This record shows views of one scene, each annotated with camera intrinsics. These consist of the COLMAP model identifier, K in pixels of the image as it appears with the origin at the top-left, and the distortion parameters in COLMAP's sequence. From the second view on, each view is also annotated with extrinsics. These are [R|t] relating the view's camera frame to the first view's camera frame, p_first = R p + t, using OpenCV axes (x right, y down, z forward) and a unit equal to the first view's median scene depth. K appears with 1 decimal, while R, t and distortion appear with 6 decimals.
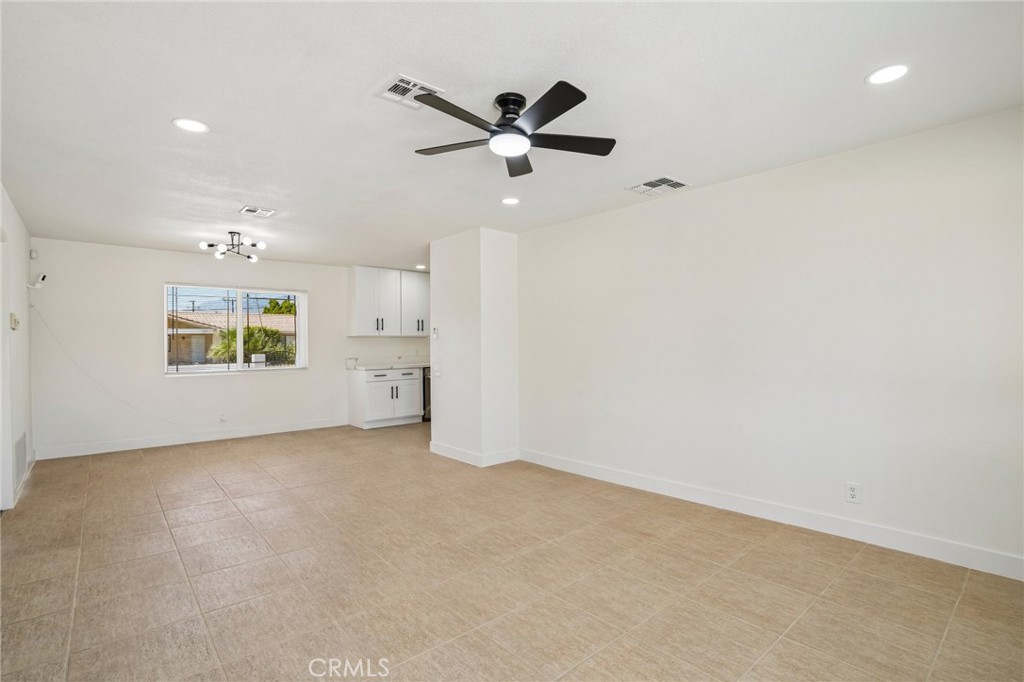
lens RADIAL K [[479.3, 0, 503.0], [0, 479.3, 347.0], [0, 0, 1]] dist [-0.049442, 0.012426]
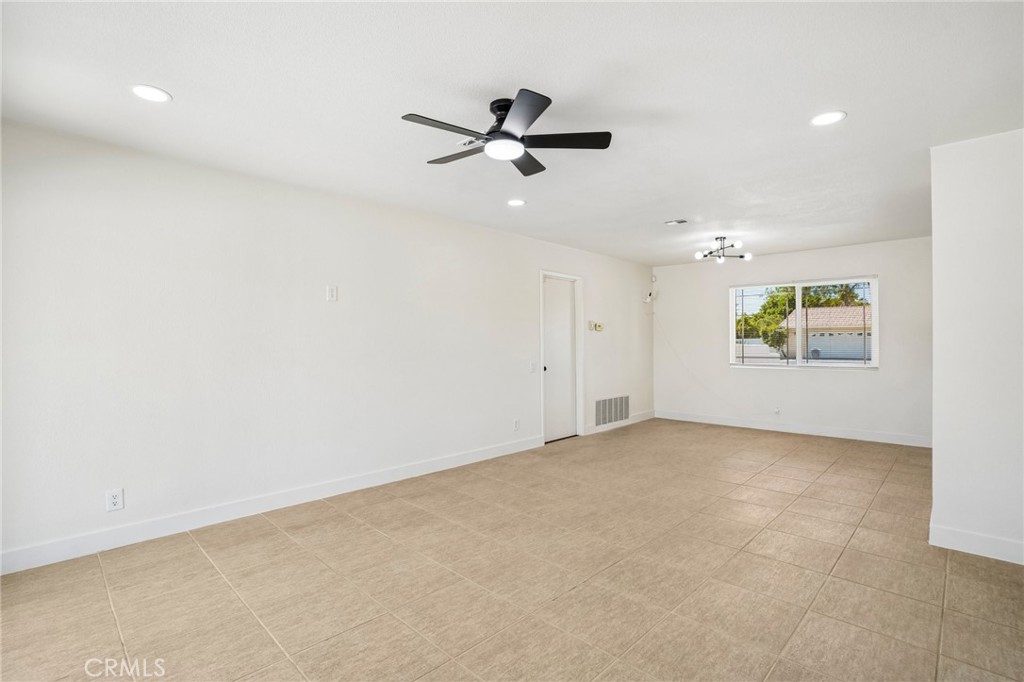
lens RADIAL K [[479.3, 0, 515.5], [0, 479.3, 335.1], [0, 0, 1]] dist [-0.049442, 0.012426]
pose [[0.094464, -0.010993, -0.995468, 0.761123], [-0.005378, 0.999919, -0.011552, -0.001865], [0.995514, 0.006445, 0.094397, 0.667546]]
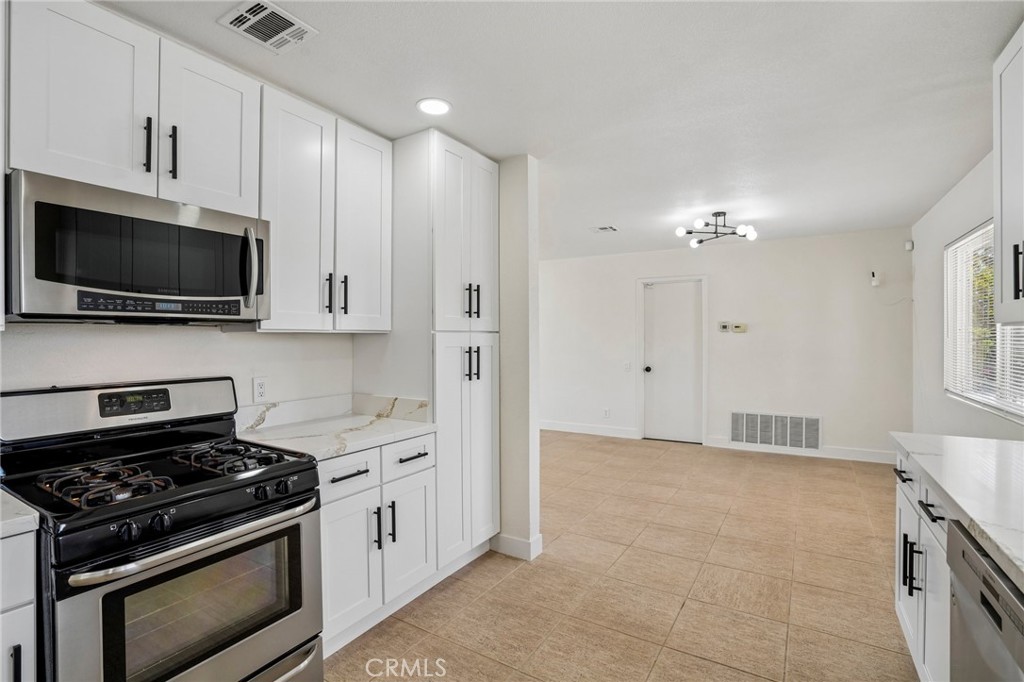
lens RADIAL K [[479.3, 0, 504.0], [0, 479.3, 341.7], [0, 0, 1]] dist [-0.049442, 0.012426]
pose [[-0.957724, 0.011639, -0.287453, 0.067658], [0.006992, 0.999828, 0.017189, -0.047890], [0.287604, 0.014452, -0.957640, 2.691059]]
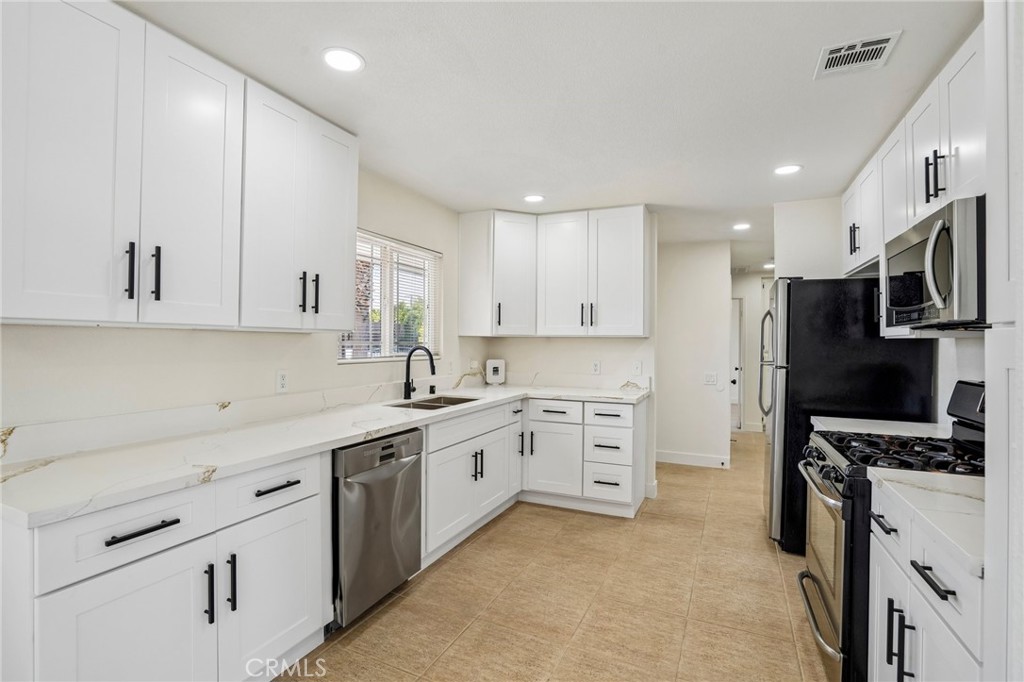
lens RADIAL K [[479.3, 0, 504.2], [0, 479.3, 342.5], [0, 0, 1]] dist [-0.049442, 0.012426]
pose [[0.915377, 0.012088, 0.402416, -0.456615], [-0.009565, 0.999920, -0.008278, -0.035424], [-0.402484, 0.003728, 0.915420, 1.752869]]
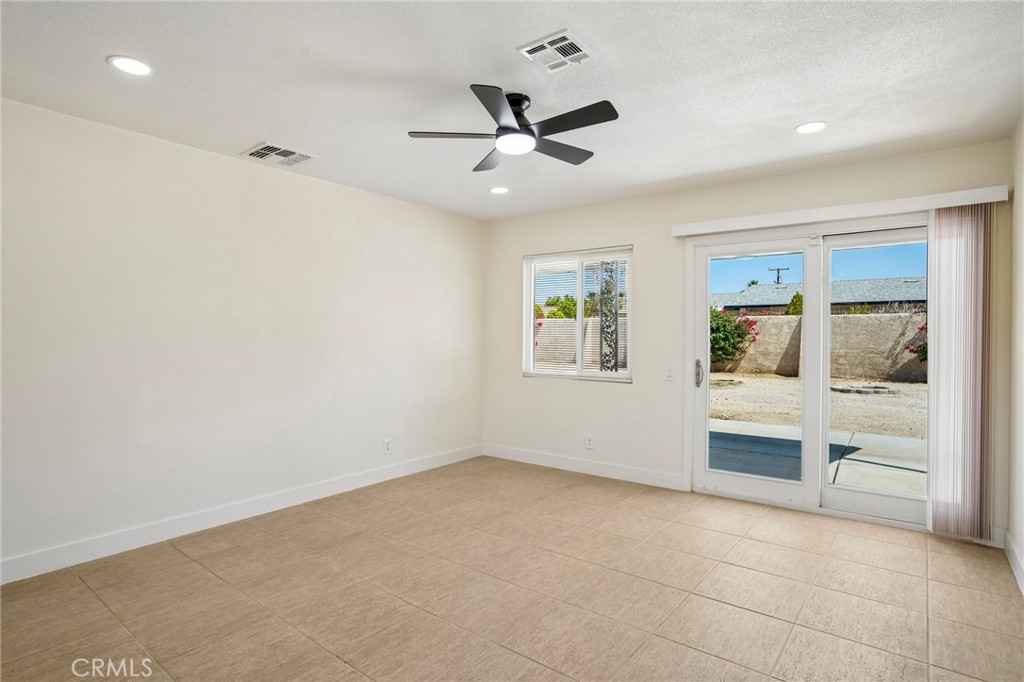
lens RADIAL K [[541.6, 0, 524.3], [0, 541.6, 335.5], [0, 0, 1]] dist [-0.041859, 0.006632]
pose [[-0.216166, 0.005898, 0.976339, -0.812451], [0.002586, 0.999982, -0.005468, 0.002010], [-0.976353, 0.001343, -0.216178, 0.888939]]
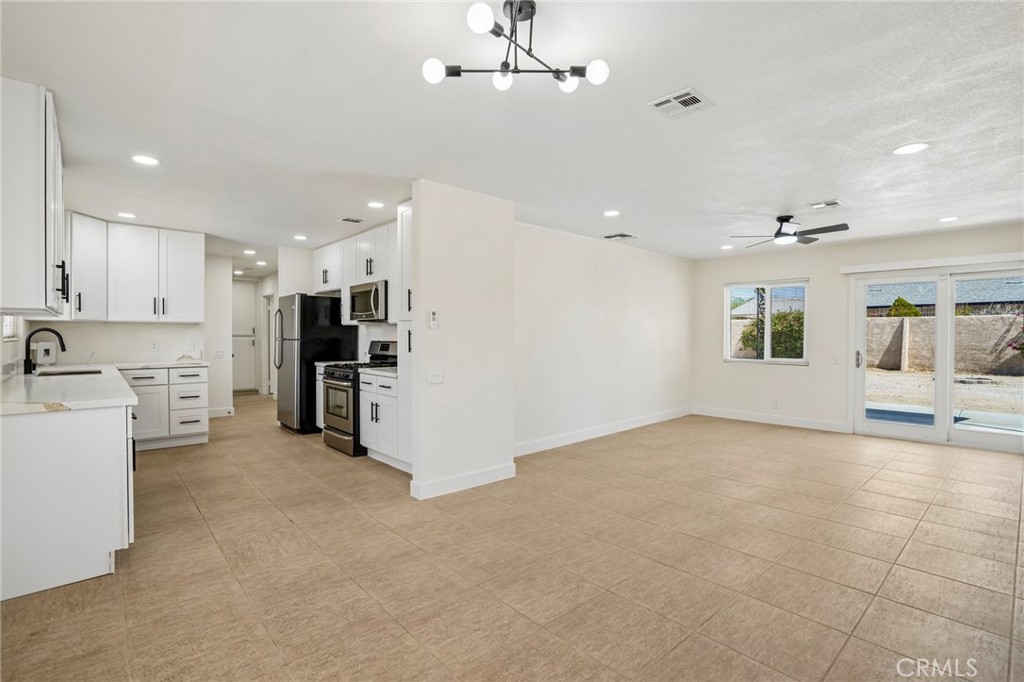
lens RADIAL K [[479.3, 0, 505.7], [0, 479.3, 342.3], [0, 0, 1]] dist [-0.049442, 0.012426]
pose [[-0.011979, -0.010235, 0.999876, -1.439418], [0.004014, 0.999939, 0.010284, -0.003675], [-0.999920, 0.004137, -0.011937, 1.604858]]
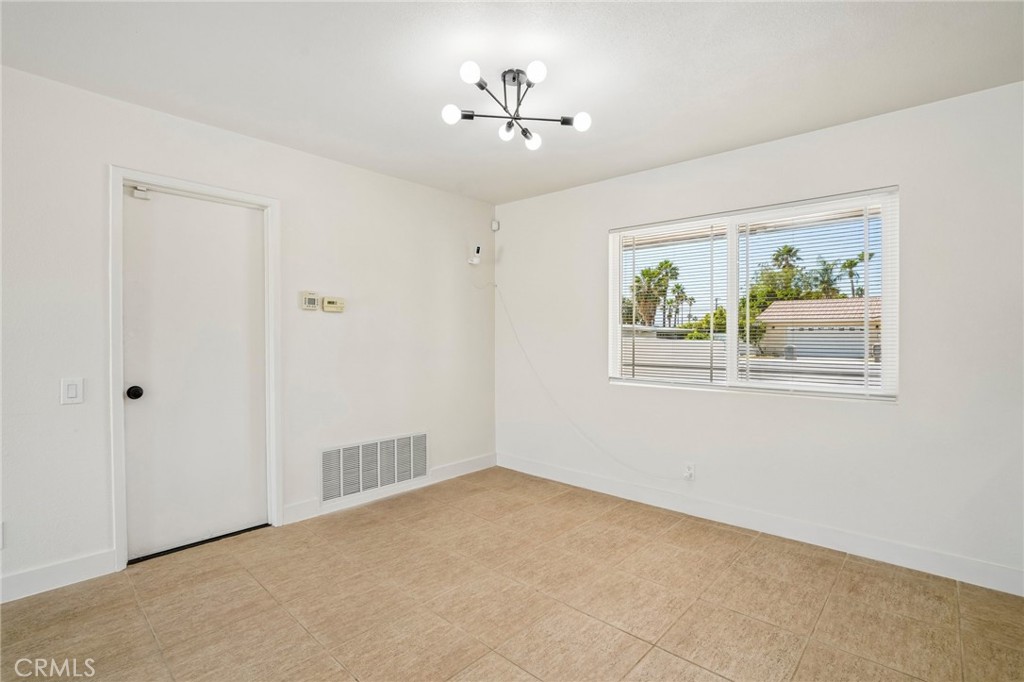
lens RADIAL K [[479.3, 0, 512.1], [0, 479.3, 338.9], [0, 0, 1]] dist [-0.049442, 0.012426]
pose [[0.118105, 0.011475, -0.992935, -0.207543], [-0.010939, 0.999888, 0.010254, -0.002416], [0.992941, 0.009650, 0.118217, 1.499521]]
